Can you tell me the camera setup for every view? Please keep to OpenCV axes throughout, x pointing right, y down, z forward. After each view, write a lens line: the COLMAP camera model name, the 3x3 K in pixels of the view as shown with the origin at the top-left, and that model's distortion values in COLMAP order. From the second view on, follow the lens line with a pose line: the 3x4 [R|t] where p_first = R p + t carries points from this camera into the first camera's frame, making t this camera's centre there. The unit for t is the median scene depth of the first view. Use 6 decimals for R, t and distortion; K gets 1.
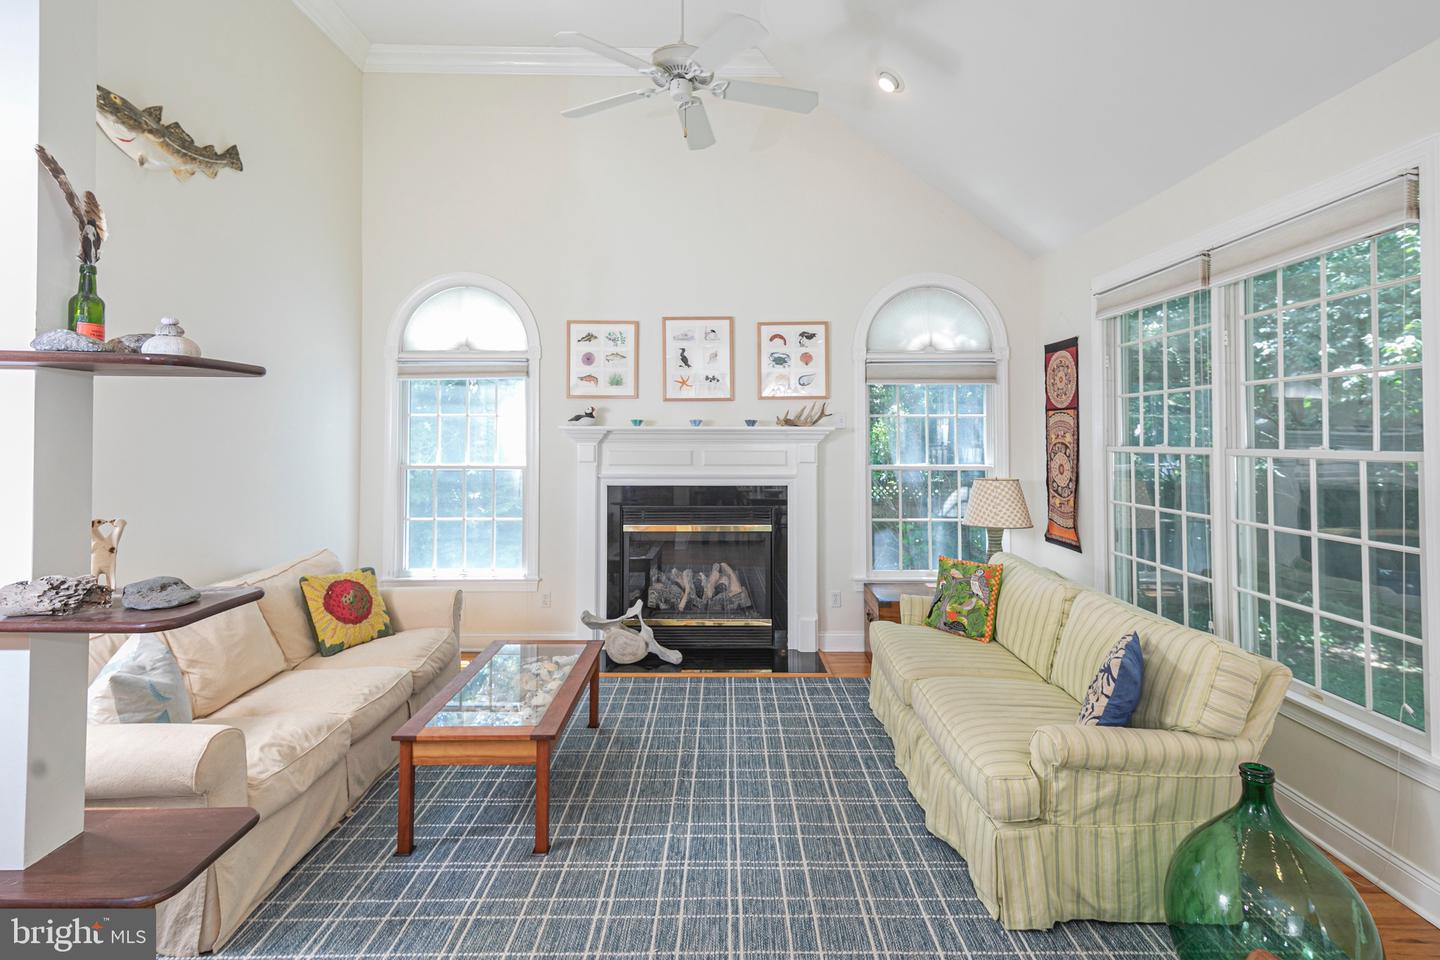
lens RADIAL K [[690.1, 0, 722.8], [0, 690.1, 423.2], [0, 0, 1]] dist [0.025453, -0.004226]
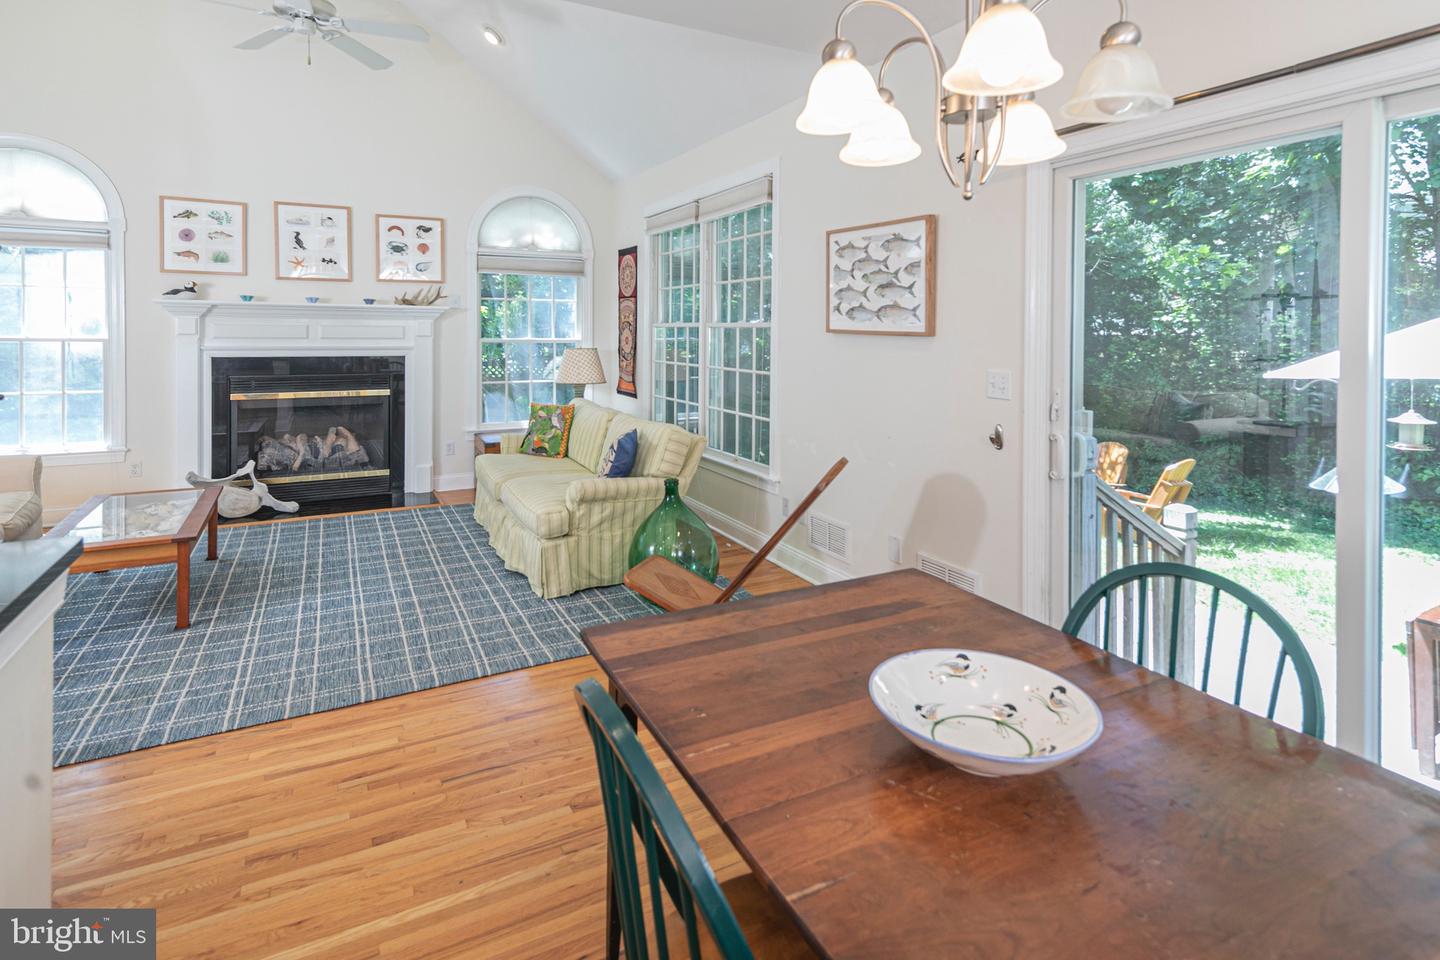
lens RADIAL K [[715.6, 0, 769.1], [0, 715.6, 336.4], [0, 0, 1]] dist [0.024318, -0.001019]
pose [[0.848848, -0.001515, 0.528634, -0.031300], [-0.015227, 0.999511, 0.027314, 0.016007], [-0.528417, -0.031235, 0.848410, -0.403471]]
